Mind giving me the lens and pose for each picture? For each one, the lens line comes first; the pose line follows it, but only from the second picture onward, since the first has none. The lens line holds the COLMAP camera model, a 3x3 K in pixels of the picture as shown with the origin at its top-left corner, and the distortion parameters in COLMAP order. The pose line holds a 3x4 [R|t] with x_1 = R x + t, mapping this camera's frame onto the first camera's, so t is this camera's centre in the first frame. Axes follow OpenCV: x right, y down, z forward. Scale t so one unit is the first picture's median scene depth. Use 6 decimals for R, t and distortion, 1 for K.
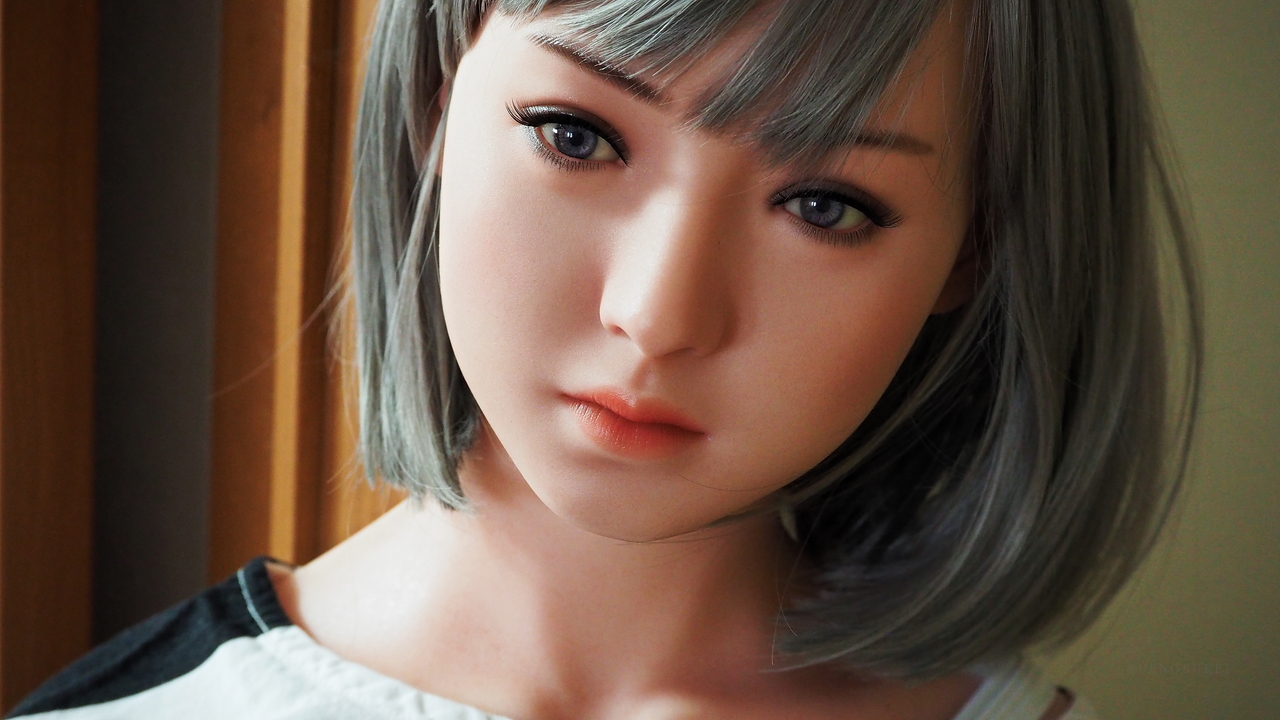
lens RADIAL K [[2738.2, 0, 640.0], [0, 2738.2, 360.0], [0, 0, 1]] dist [-0.029194, -0.183081]
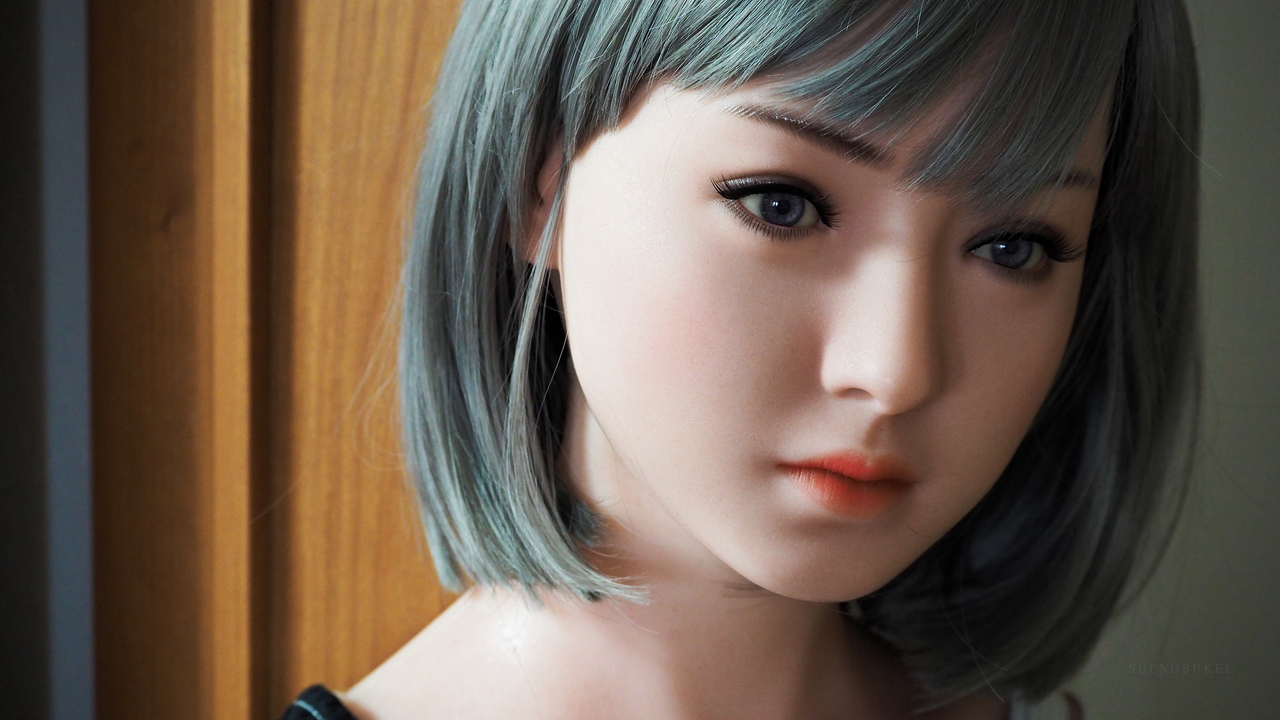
lens RADIAL K [[2738.2, 0, 640.0], [0, 2738.2, 360.0], [0, 0, 1]] dist [-0.029194, -0.183081]
pose [[0.930837, -0.121076, 0.344794, -0.421393], [0.126987, 0.991889, 0.005481, -0.037660], [-0.342661, 0.038683, 0.938662, 0.084516]]
